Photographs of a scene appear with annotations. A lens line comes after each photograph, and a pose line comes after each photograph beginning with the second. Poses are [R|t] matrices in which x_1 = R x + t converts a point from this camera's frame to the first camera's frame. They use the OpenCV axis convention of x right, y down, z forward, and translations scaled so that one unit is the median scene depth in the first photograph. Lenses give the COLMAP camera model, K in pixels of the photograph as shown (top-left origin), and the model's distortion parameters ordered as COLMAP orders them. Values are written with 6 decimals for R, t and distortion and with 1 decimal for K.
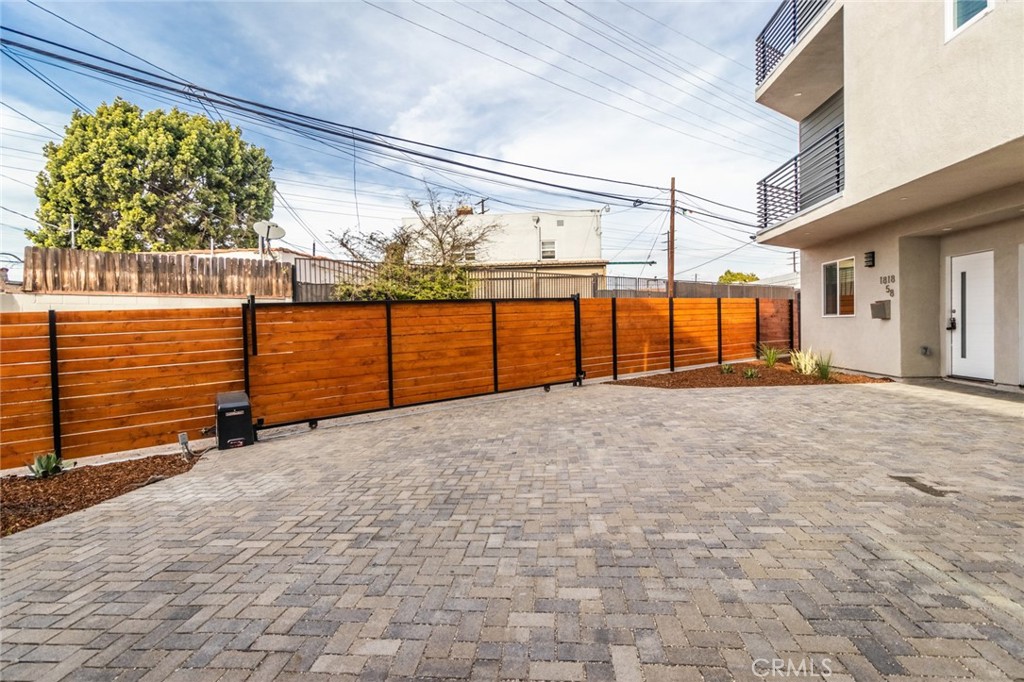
lens RADIAL K [[478.3, 0, 506.4], [0, 478.3, 336.1], [0, 0, 1]] dist [0.000169, 0.000118]
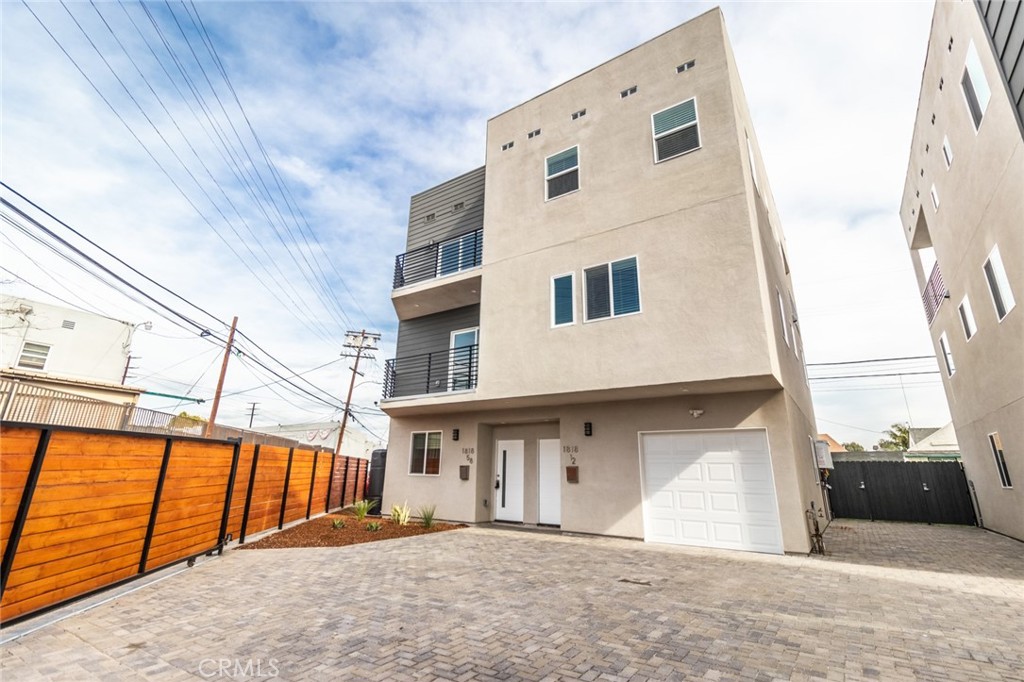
lens RADIAL K [[478.3, 0, 506.4], [0, 478.3, 336.1], [0, 0, 1]] dist [0.000169, 0.000118]
pose [[0.482684, 0.277597, 0.830636, -0.376334], [-0.013801, 0.950730, -0.309713, -0.001783], [-0.875686, 0.138030, 0.462733, 0.157105]]
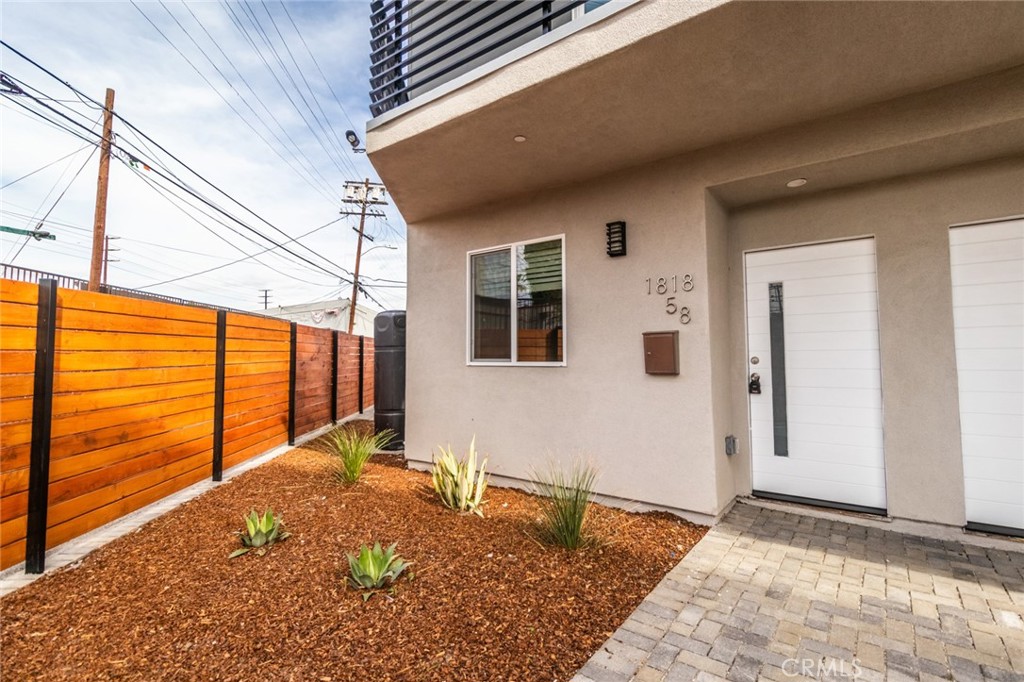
lens RADIAL K [[478.3, 0, 506.4], [0, 478.3, 336.1], [0, 0, 1]] dist [0.000169, 0.000118]
pose [[0.521517, 0.060387, 0.851101, 0.300484], [0.010878, 0.996941, -0.077400, -0.033470], [-0.853171, 0.049624, 0.519265, 0.770393]]
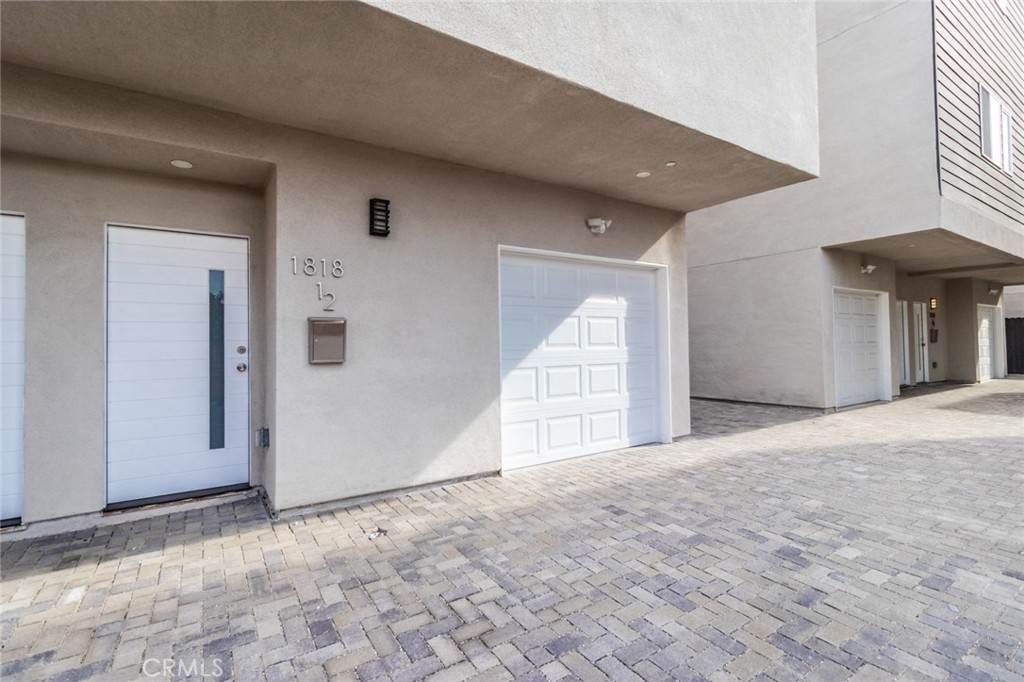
lens RADIAL K [[468.1, 0, 512.6], [0, 468.1, 337.4], [0, 0, 1]] dist [0.000080, 0.000537]
pose [[-0.627899, 0.046624, 0.776897, 0.297309], [0.045889, 0.998685, -0.022847, -0.028827], [-0.776941, 0.021305, -0.629213, 0.666185]]
